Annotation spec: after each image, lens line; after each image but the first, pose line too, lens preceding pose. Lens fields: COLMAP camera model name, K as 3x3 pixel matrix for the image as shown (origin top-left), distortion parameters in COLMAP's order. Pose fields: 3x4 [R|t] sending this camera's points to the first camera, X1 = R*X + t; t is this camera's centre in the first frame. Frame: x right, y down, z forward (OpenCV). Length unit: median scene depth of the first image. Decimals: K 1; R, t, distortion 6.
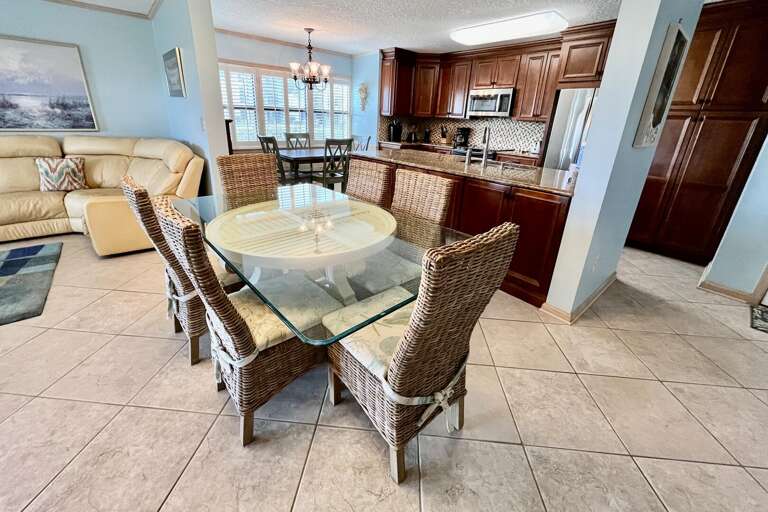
lens RADIAL K [[345.8, 0, 364.6], [0, 345.8, 255.2], [0, 0, 1]] dist [-0.004307, -0.000369]
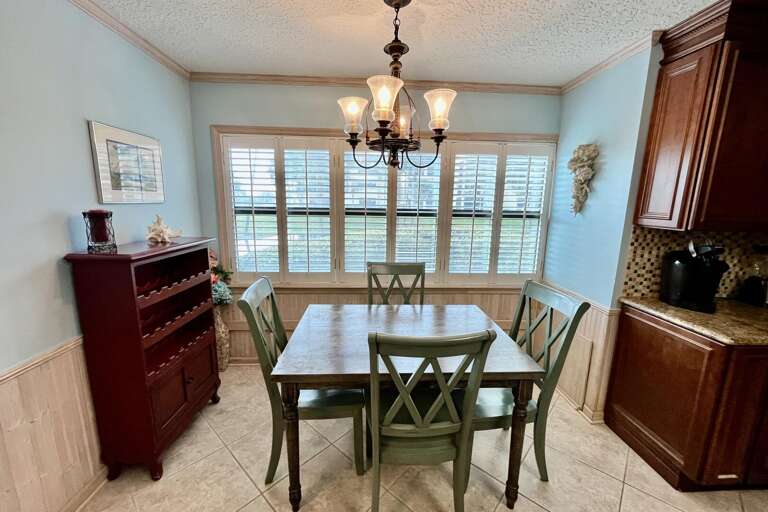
lens RADIAL K [[312.3, 0, 371.0], [0, 312.3, 257.1], [0, 0, 1]] dist [-0.001289, -0.000226]
pose [[0.790857, 0.090141, -0.605326, 0.029610], [-0.219042, 0.965263, -0.142436, -0.298091], [0.571459, 0.245238, 0.783130, 0.669766]]
